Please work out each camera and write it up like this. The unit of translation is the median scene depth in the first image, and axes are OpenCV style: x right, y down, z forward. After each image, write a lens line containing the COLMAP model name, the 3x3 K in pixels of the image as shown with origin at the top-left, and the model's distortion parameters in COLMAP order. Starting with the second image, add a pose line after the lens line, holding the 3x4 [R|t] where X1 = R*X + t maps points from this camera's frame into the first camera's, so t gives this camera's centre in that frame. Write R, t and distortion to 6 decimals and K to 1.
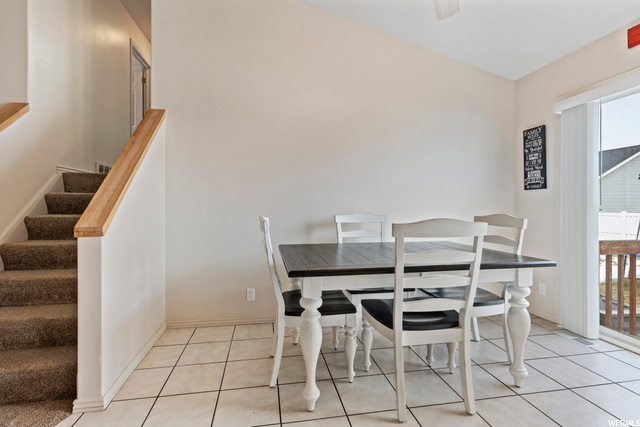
lens RADIAL K [[307.7, 0, 318.6], [0, 307.7, 208.7], [0, 0, 1]] dist [0.002994, -0.000066]
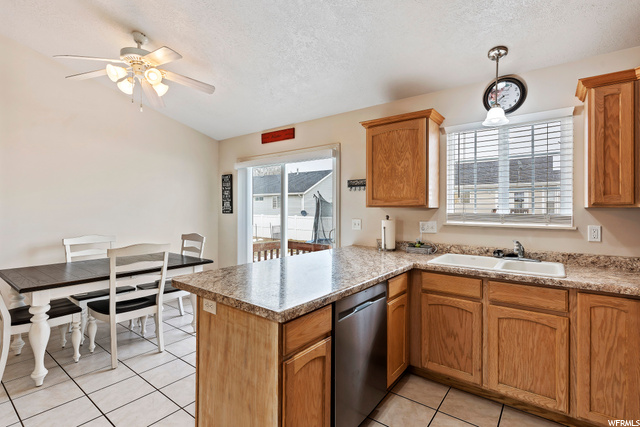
lens RADIAL K [[307.7, 0, 318.6], [0, 307.7, 208.7], [0, 0, 1]] dist [0.002994, -0.000066]
pose [[0.739764, 0.001638, 0.672865, -0.024244], [0.001695, 0.999989, -0.004298, -0.118288], [-0.672865, 0.004320, 0.739753, -0.723599]]
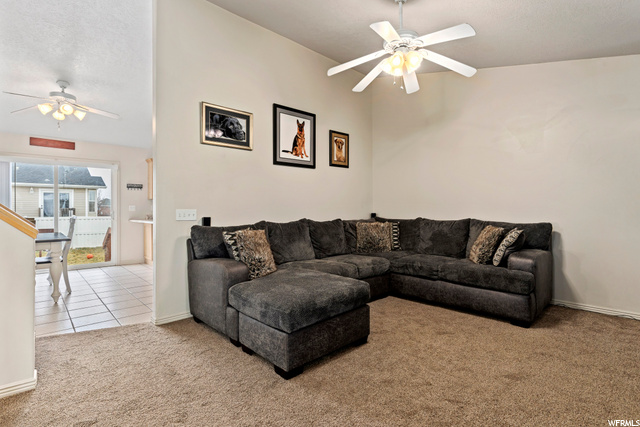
lens RADIAL K [[307.7, 0, 318.6], [0, 307.7, 208.7], [0, 0, 1]] dist [0.002994, -0.000066]
pose [[-0.545145, 0.006520, 0.838316, -2.352825], [0.012748, 0.999919, 0.000513, -0.013868], [-0.838245, 0.010967, -0.545184, 0.492738]]
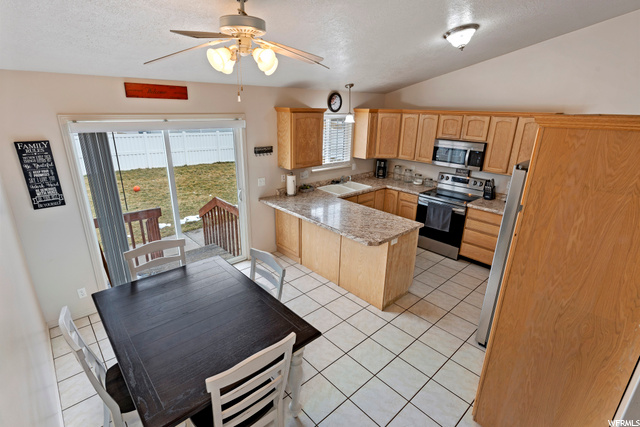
lens RADIAL K [[314.5, 0, 320.0], [0, 314.5, 213.5], [0, 0, 1]] dist [-0.003798, -0.000392]
pose [[-0.538145, -0.280411, 0.794839, -0.772391], [-0.013277, 0.945739, 0.324657, -0.549077], [-0.842747, 0.164160, -0.512668, 1.189492]]
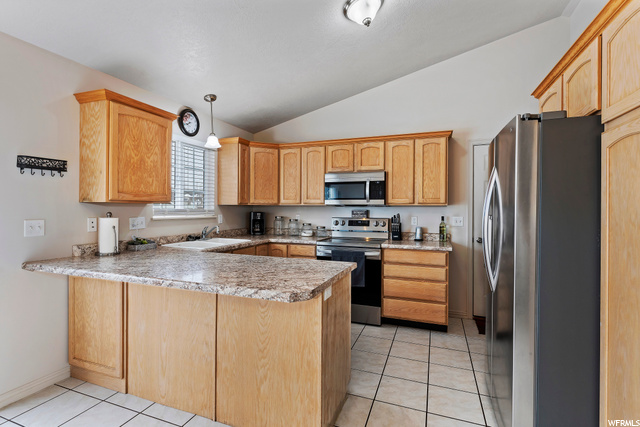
lens RADIAL K [[307.7, 0, 318.6], [0, 307.7, 208.7], [0, 0, 1]] dist [0.002994, -0.000066]
pose [[-0.857441, -0.004829, 0.514560, -0.121550], [-0.001196, 0.999972, 0.007390, -0.115561], [-0.514581, 0.005721, -0.857423, 0.775319]]
